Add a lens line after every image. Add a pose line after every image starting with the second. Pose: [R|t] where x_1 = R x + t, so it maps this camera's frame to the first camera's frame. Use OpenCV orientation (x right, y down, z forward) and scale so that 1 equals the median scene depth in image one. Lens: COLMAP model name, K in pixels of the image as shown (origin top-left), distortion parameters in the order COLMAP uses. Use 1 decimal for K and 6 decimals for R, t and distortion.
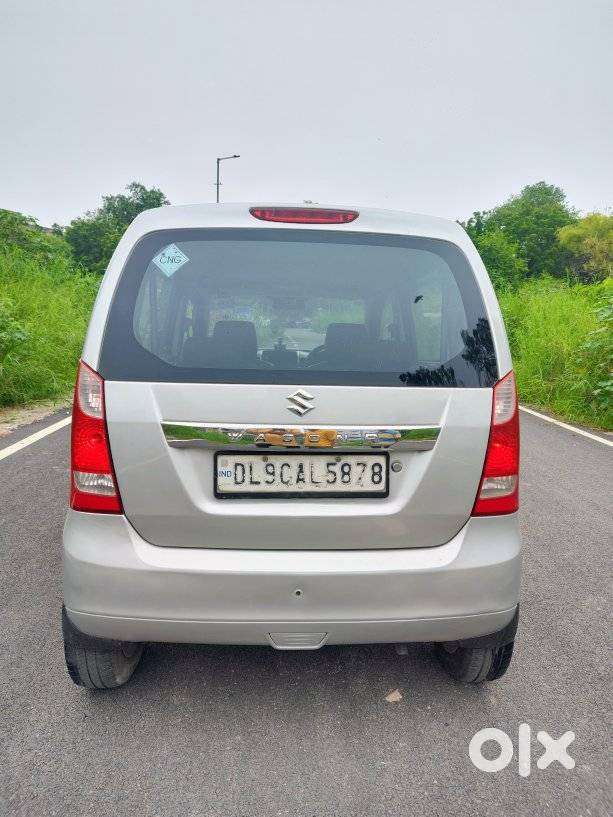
lens RADIAL K [[542.0, 0, 306.5], [0, 542.0, 408.5], [0, 0, 1]] dist [0.012011, 0.005534]
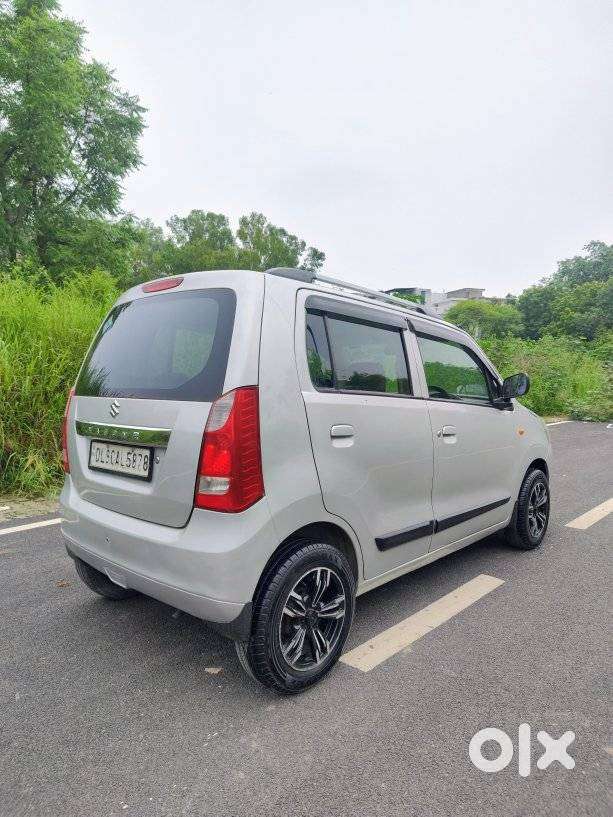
lens RADIAL K [[550.9, 0, 314.0], [0, 550.9, 409.6], [0, 0, 1]] dist [-0.003220, -0.002971]
pose [[0.703594, 0.012371, -0.710495, 1.303859], [-0.094482, 0.992600, -0.076281, 0.049282], [0.704293, 0.120800, 0.699556, 0.294179]]
